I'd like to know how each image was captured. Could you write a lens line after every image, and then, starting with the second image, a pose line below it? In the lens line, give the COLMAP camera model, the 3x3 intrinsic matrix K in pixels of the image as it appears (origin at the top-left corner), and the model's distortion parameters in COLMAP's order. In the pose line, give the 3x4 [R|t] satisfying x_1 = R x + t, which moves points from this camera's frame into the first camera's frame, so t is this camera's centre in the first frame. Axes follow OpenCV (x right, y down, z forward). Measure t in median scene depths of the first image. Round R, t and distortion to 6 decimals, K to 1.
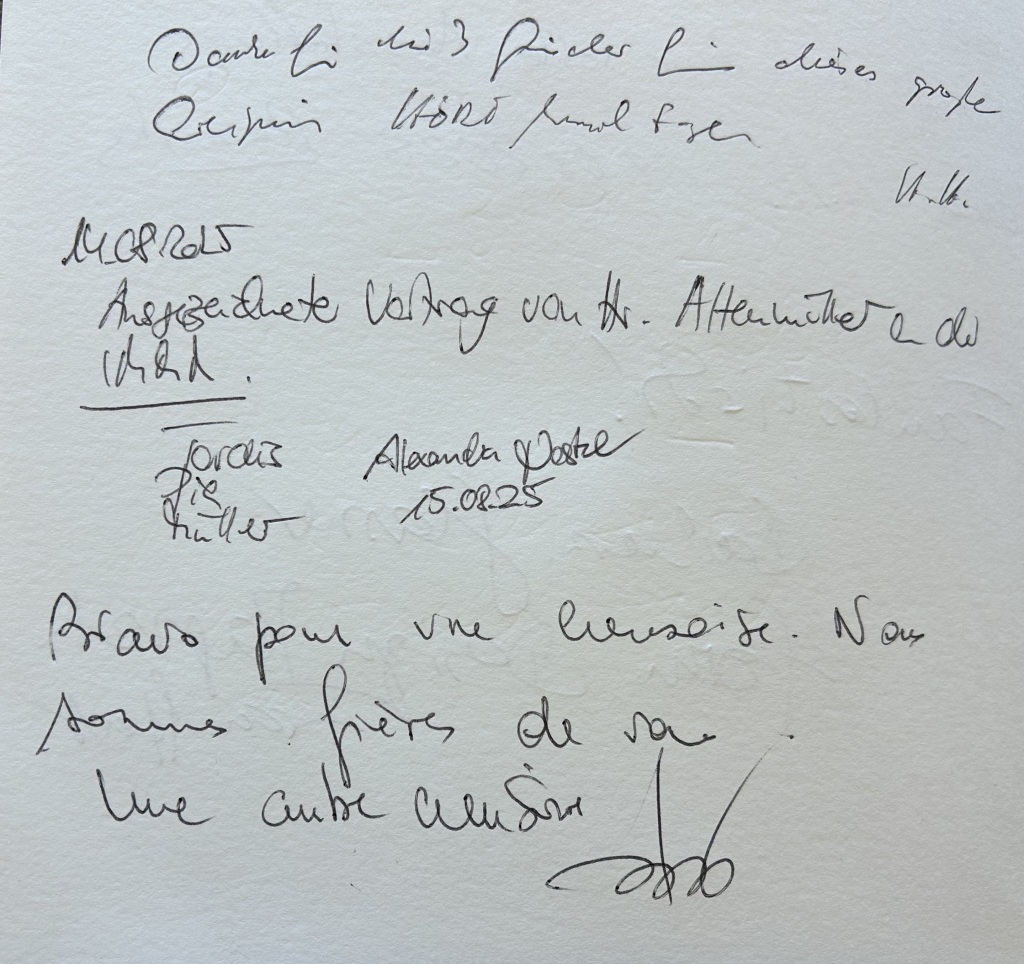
lens RADIAL K [[891.2, 0, 510.5], [0, 891.2, 482.2], [0, 0, 1]] dist [-0.053632, 0.029252]
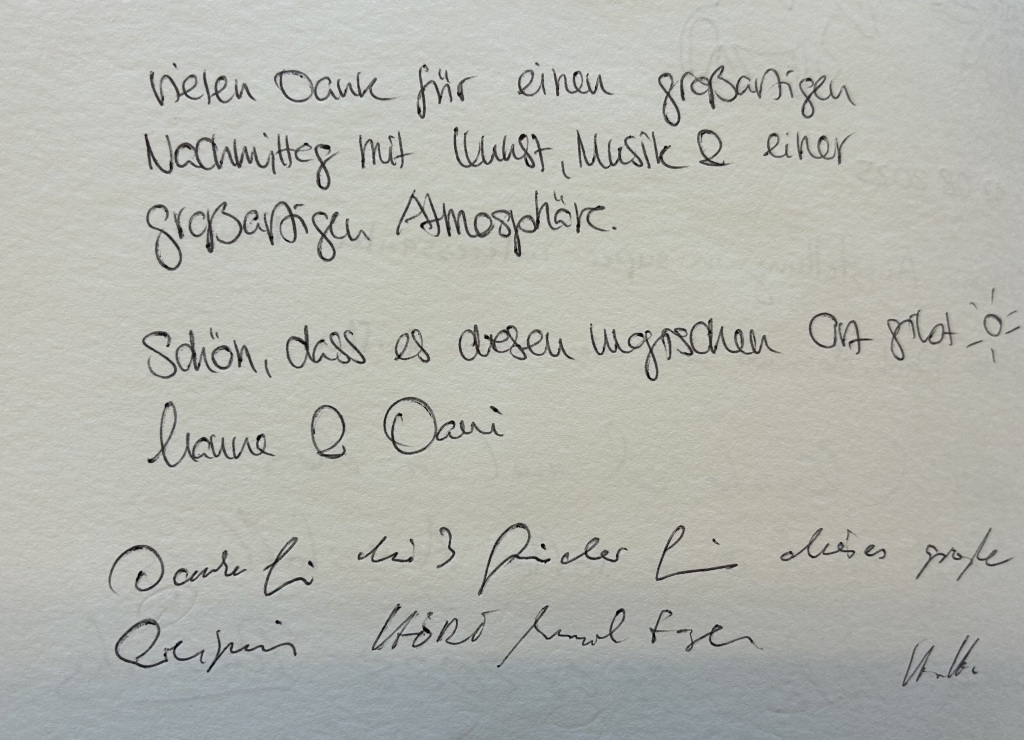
lens RADIAL K [[815.5, 0, 517.4], [0, 815.5, 369.6], [0, 0, 1]] dist [0.001169, -0.036918]
pose [[0.999885, 0.010519, 0.010890, 0.007160], [-0.010541, 0.999942, 0.002005, -0.698080], [-0.010869, -0.002120, 0.999939, 0.132315]]
